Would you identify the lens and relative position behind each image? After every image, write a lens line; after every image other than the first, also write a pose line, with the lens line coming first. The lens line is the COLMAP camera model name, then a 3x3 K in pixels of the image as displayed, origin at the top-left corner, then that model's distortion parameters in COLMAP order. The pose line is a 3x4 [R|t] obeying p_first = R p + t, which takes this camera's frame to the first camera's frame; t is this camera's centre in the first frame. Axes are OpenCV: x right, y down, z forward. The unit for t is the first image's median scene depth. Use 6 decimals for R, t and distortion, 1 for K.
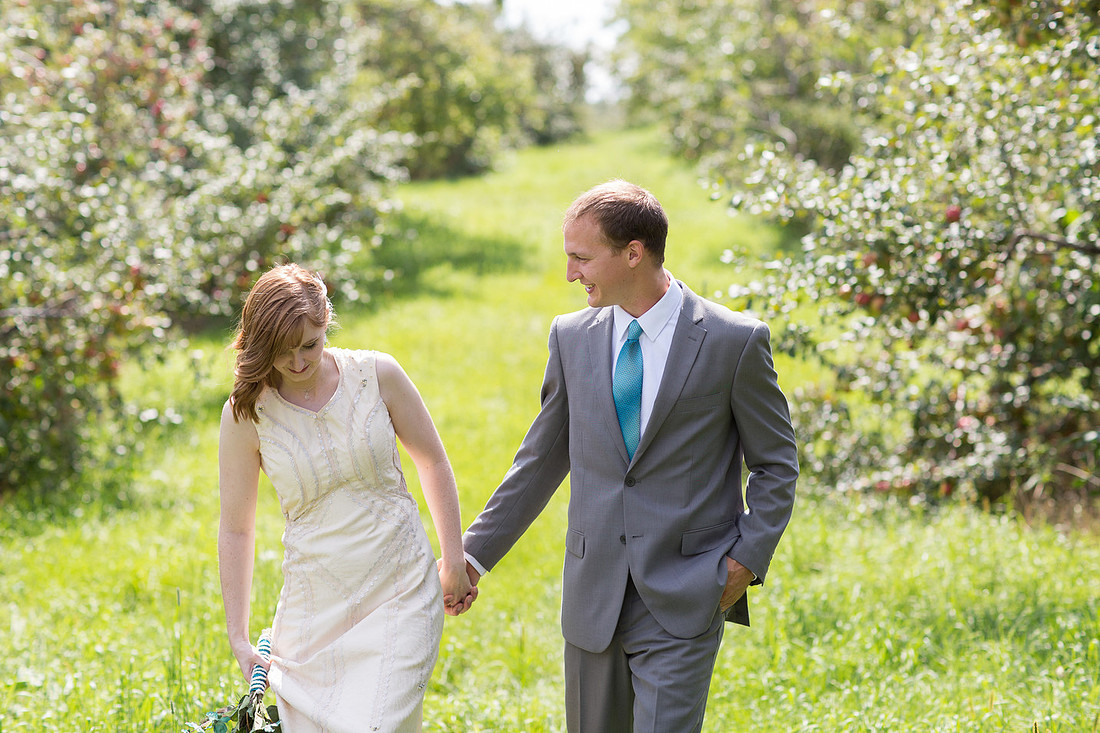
lens RADIAL K [[2693.0, 0, 550.0], [0, 2693.0, 366.5], [0, 0, 1]] dist [-0.085499, -0.185996]
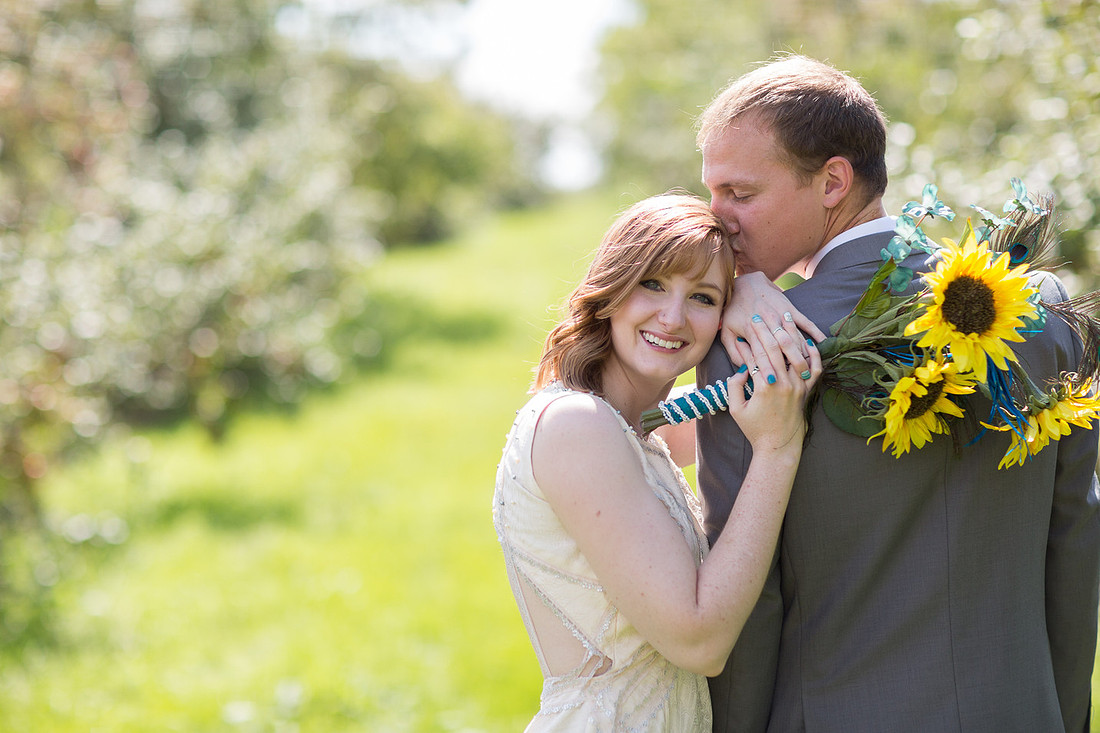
lens RADIAL K [[2728.0, 0, 550.0], [0, 2728.0, 366.5], [0, 0, 1]] dist [-0.101422, -0.202158]
pose [[0.998706, -0.049142, 0.013096, -0.015156], [0.049513, 0.998333, -0.029658, 0.000352], [-0.011617, 0.030268, 0.999474, 0.157025]]
